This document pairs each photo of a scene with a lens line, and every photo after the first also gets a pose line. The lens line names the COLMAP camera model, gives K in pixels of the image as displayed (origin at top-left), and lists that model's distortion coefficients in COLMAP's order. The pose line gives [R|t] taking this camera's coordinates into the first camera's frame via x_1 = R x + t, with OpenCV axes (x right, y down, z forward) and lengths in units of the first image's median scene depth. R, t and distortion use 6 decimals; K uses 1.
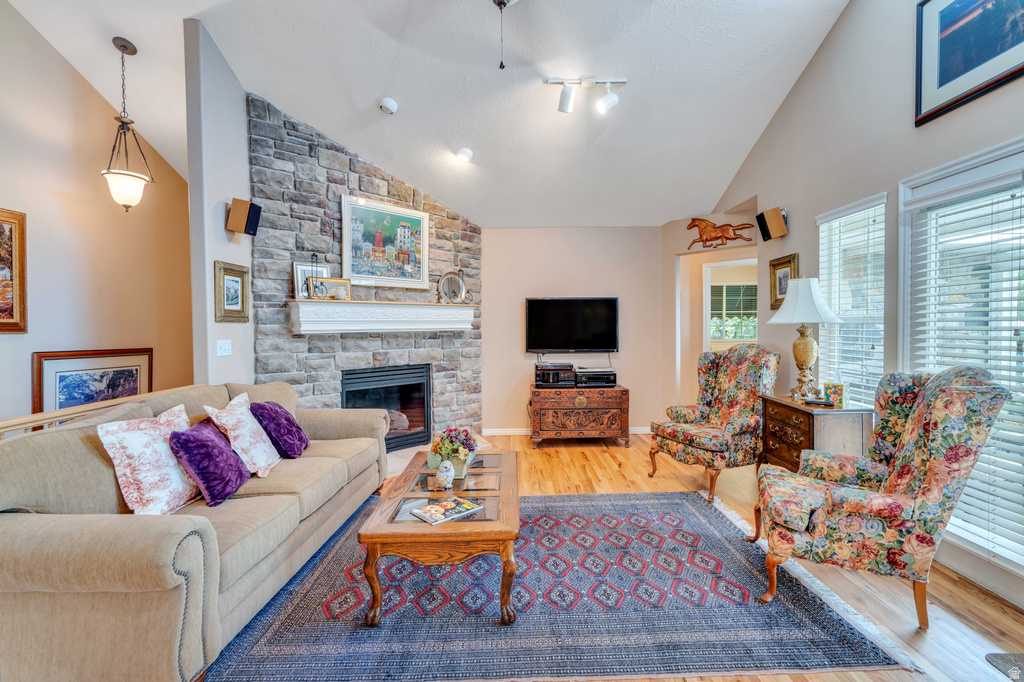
lens RADIAL K [[468.7, 0, 515.7], [0, 468.7, 338.1], [0, 0, 1]] dist [-0.007857, 0.003078]
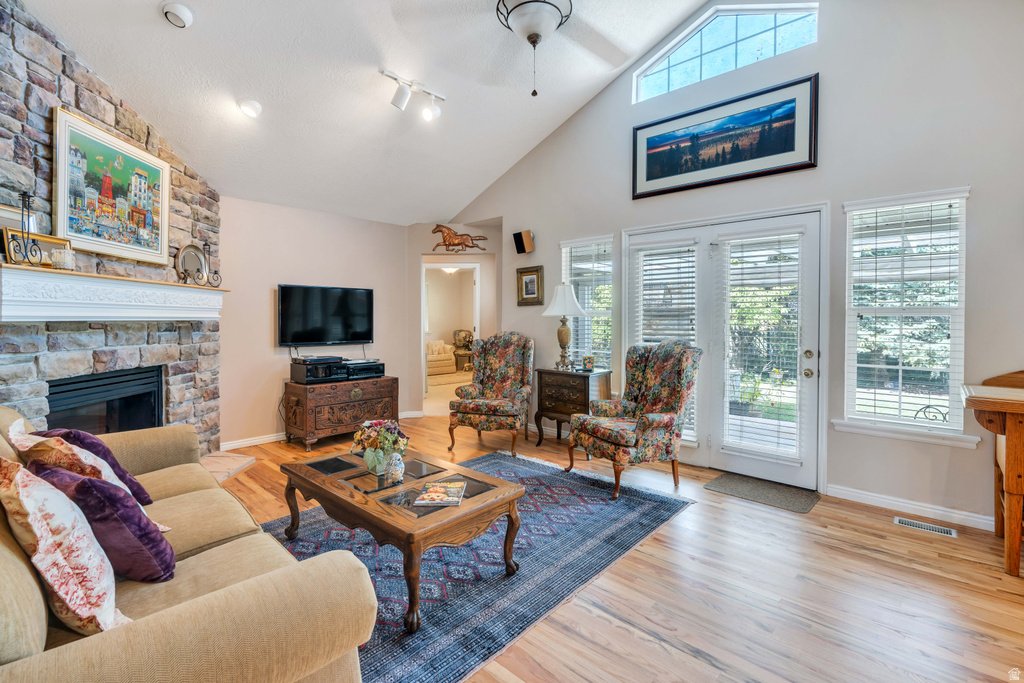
lens RADIAL K [[468.7, 0, 516.2], [0, 468.7, 326.1], [0, 0, 1]] dist [-0.007857, 0.003078]
pose [[0.682226, -0.000637, 0.731141, -0.399526], [0.012546, 0.999863, -0.010836, 0.009930], [-0.731034, 0.016565, 0.682140, 0.098286]]
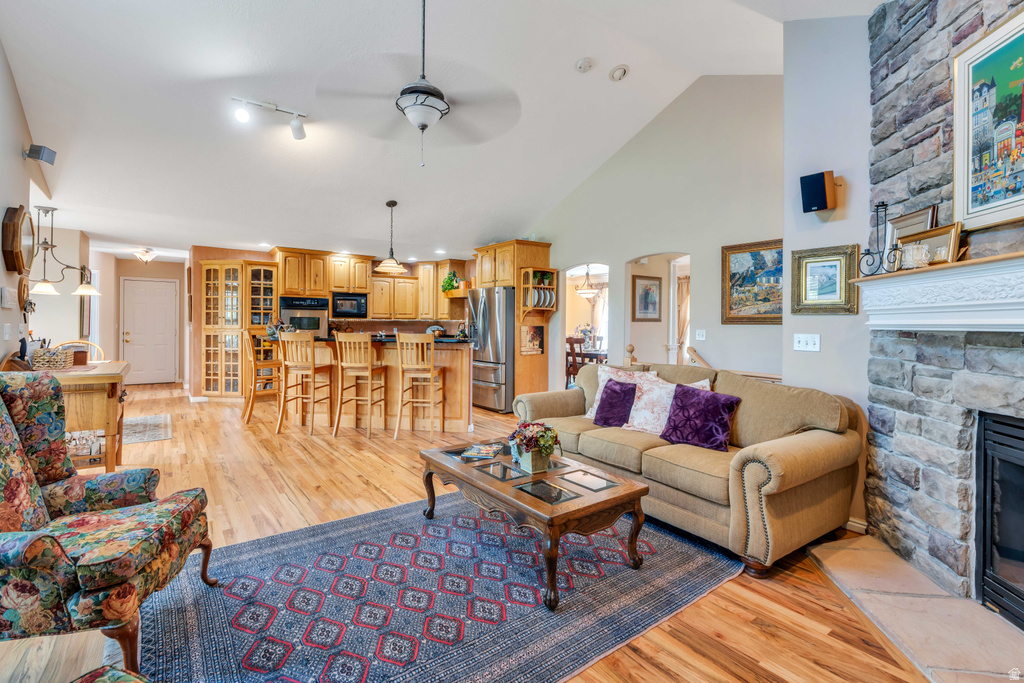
lens RADIAL K [[468.7, 0, 513.0], [0, 468.7, 324.5], [0, 0, 1]] dist [-0.007857, 0.003078]
pose [[-0.806101, 0.002149, -0.591774, 0.306947], [-0.019032, 0.999382, 0.029555, -0.023948], [0.591471, 0.035087, -0.805562, 1.107084]]
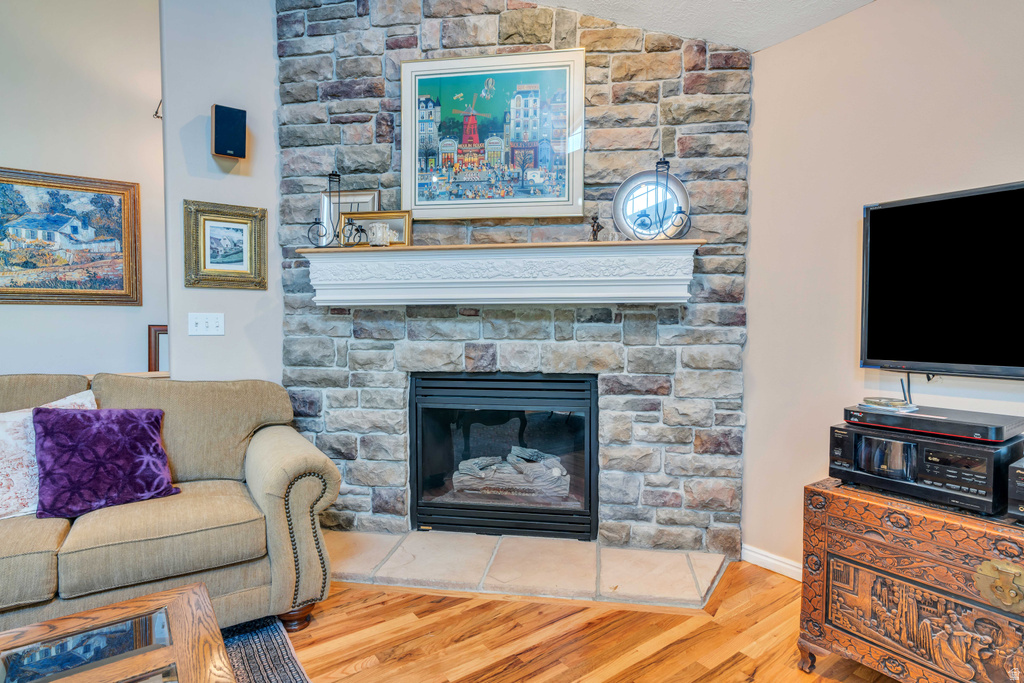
lens RADIAL K [[533.2, 0, 515.7], [0, 533.2, 338.2], [0, 0, 1]] dist [-0.006064, -0.000953]
pose [[0.580963, 0.032777, -0.813269, 0.241230], [-0.026142, 0.999425, 0.021604, 0.010184], [0.813510, 0.008709, 0.581486, 0.722554]]
